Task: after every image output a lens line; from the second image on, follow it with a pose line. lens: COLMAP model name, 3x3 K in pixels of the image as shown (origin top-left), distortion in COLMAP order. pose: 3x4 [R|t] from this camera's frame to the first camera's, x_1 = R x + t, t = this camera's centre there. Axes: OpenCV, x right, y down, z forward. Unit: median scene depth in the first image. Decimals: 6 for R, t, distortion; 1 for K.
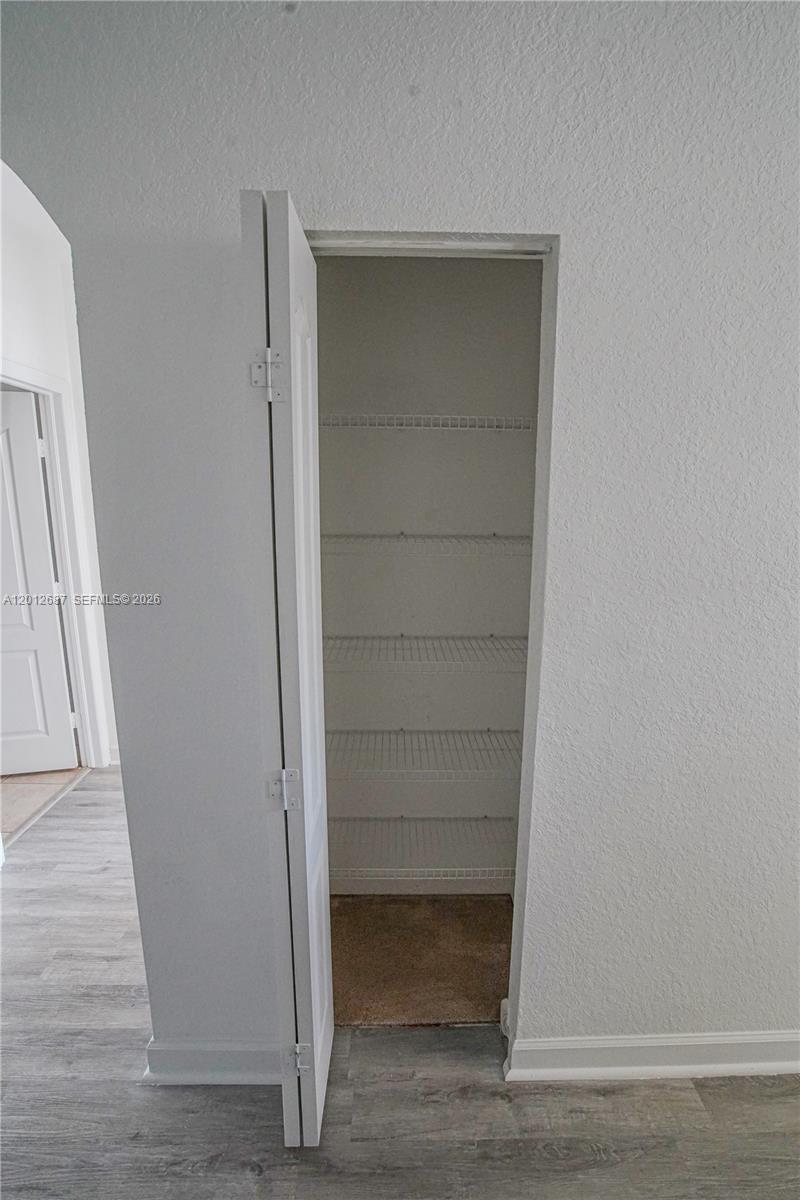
lens RADIAL K [[547.7, 0, 400.6], [0, 547.7, 599.9], [0, 0, 1]] dist [-0.026880, 0.008736]
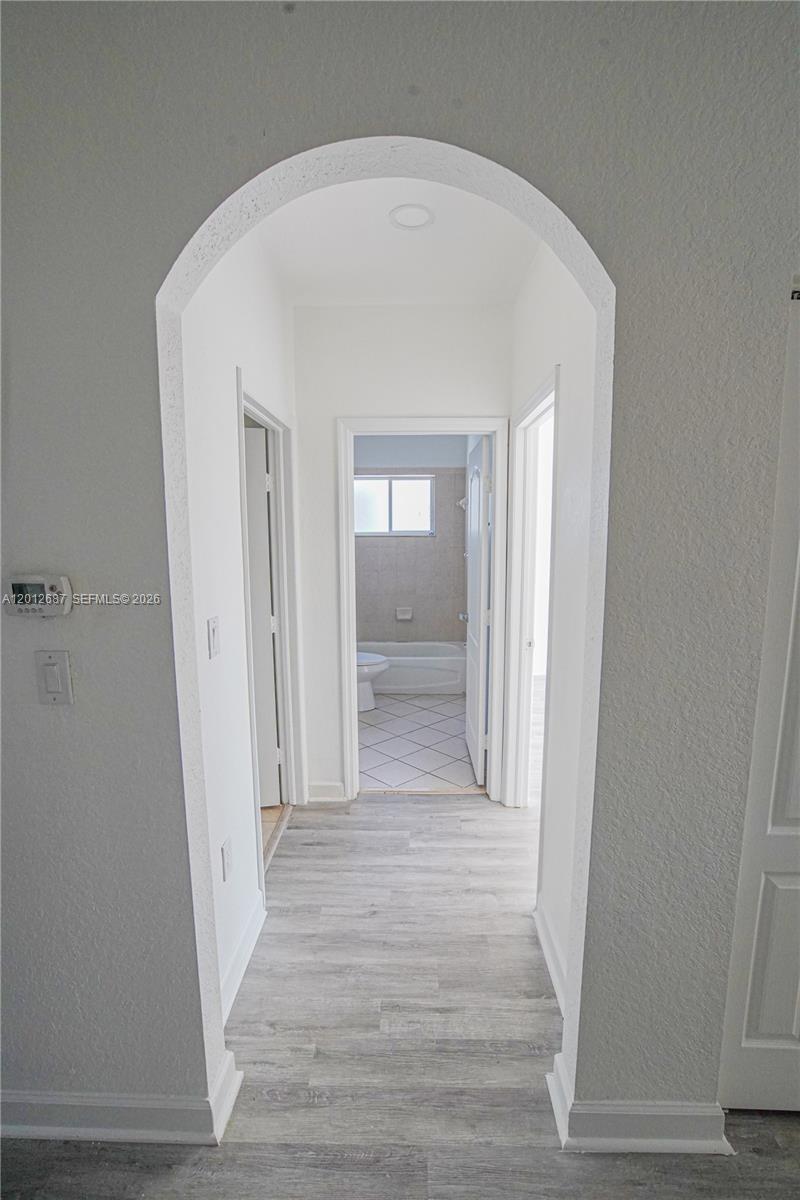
lens RADIAL K [[547.7, 0, 398.0], [0, 547.7, 602.3], [0, 0, 1]] dist [-0.026880, 0.008736]
pose [[0.999694, 0.000528, -0.024727, -0.529275], [-0.001850, 0.998568, -0.053470, -0.005910], [0.024663, 0.053500, 0.998263, 0.001422]]
